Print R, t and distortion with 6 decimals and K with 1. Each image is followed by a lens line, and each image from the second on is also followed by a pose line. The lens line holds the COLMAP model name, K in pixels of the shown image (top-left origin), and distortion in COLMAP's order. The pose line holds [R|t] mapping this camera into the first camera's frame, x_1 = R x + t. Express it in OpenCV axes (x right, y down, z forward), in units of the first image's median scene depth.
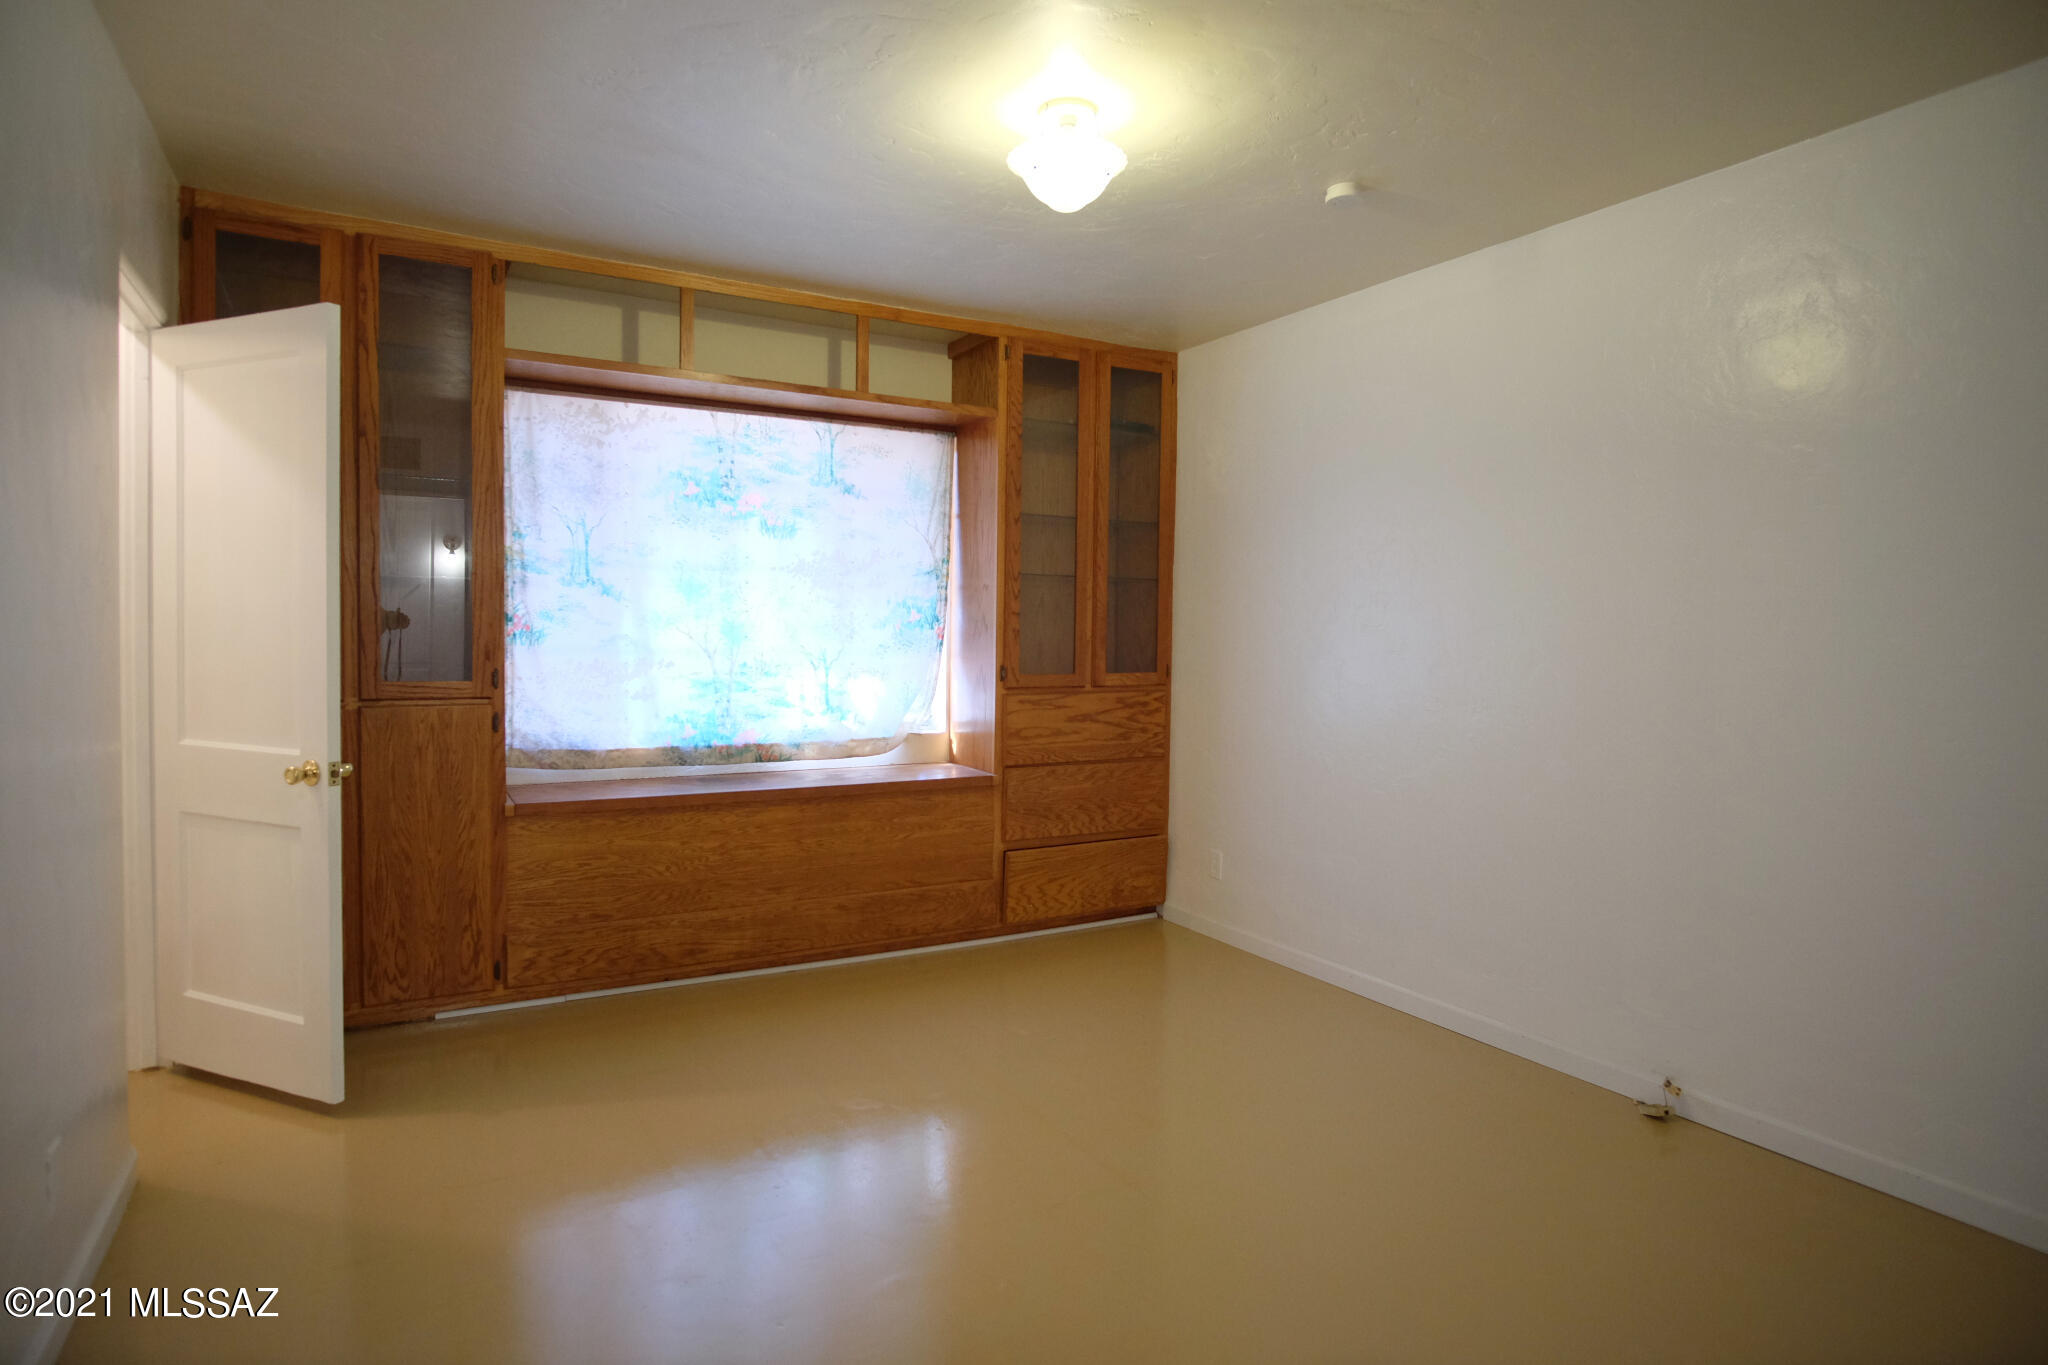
lens RADIAL K [[1097.0, 0, 1026.8], [0, 1097.0, 669.7], [0, 0, 1]] dist [-0.034203, 0.007777]
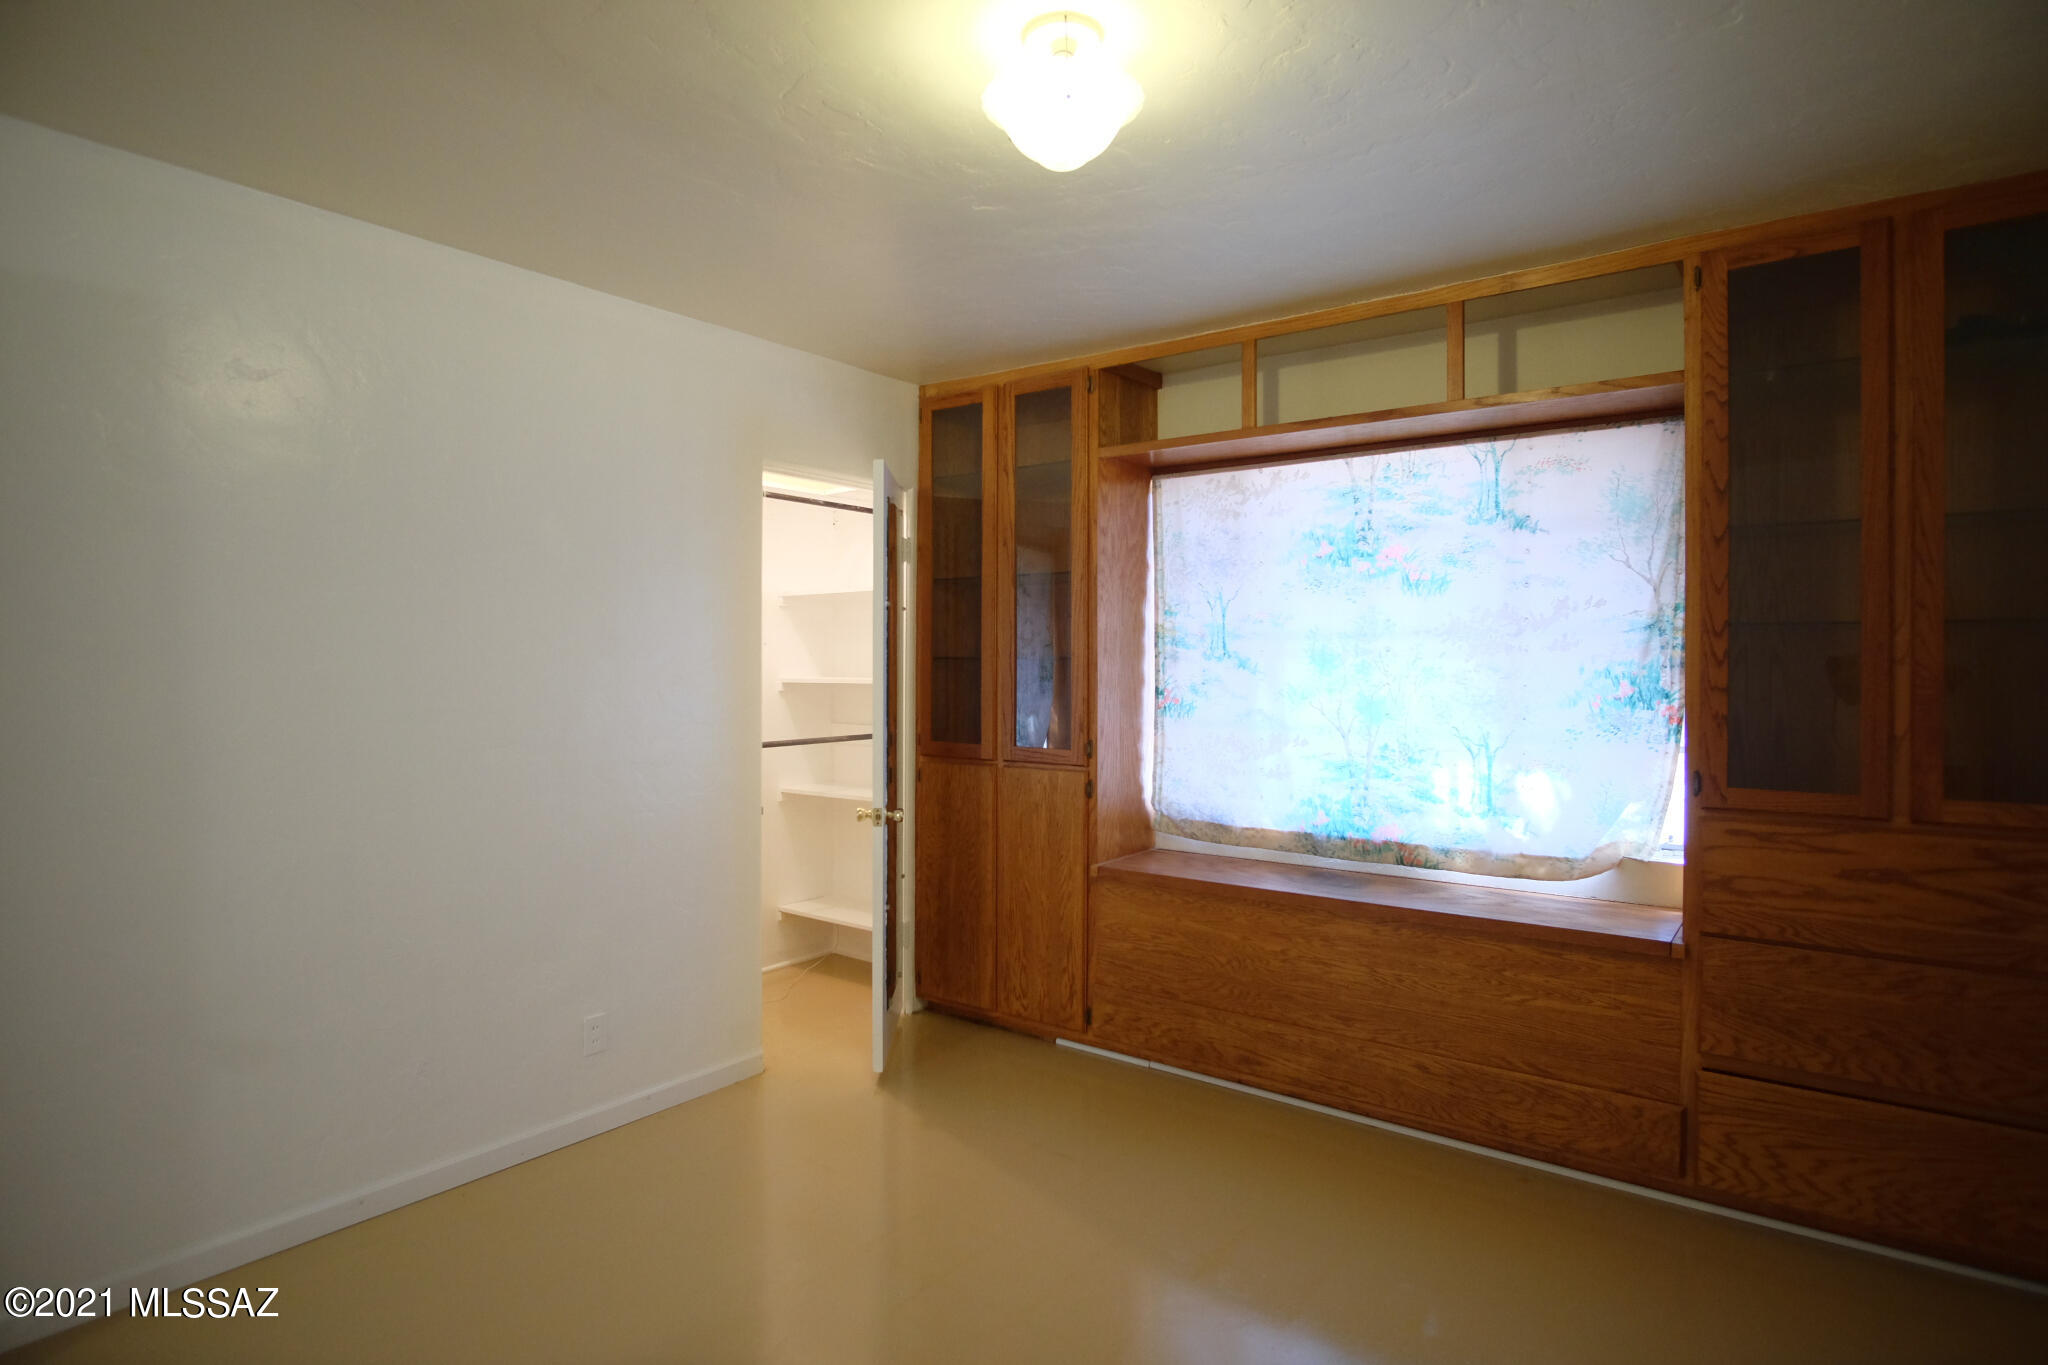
lens RADIAL K [[1097.0, 0, 1026.8], [0, 1097.0, 669.7], [0, 0, 1]] dist [-0.034203, 0.007777]
pose [[0.390559, -0.006572, -0.920555, 0.425073], [-0.031086, 0.999310, -0.020323, -0.039716], [0.920053, 0.036554, 0.390085, 0.423766]]
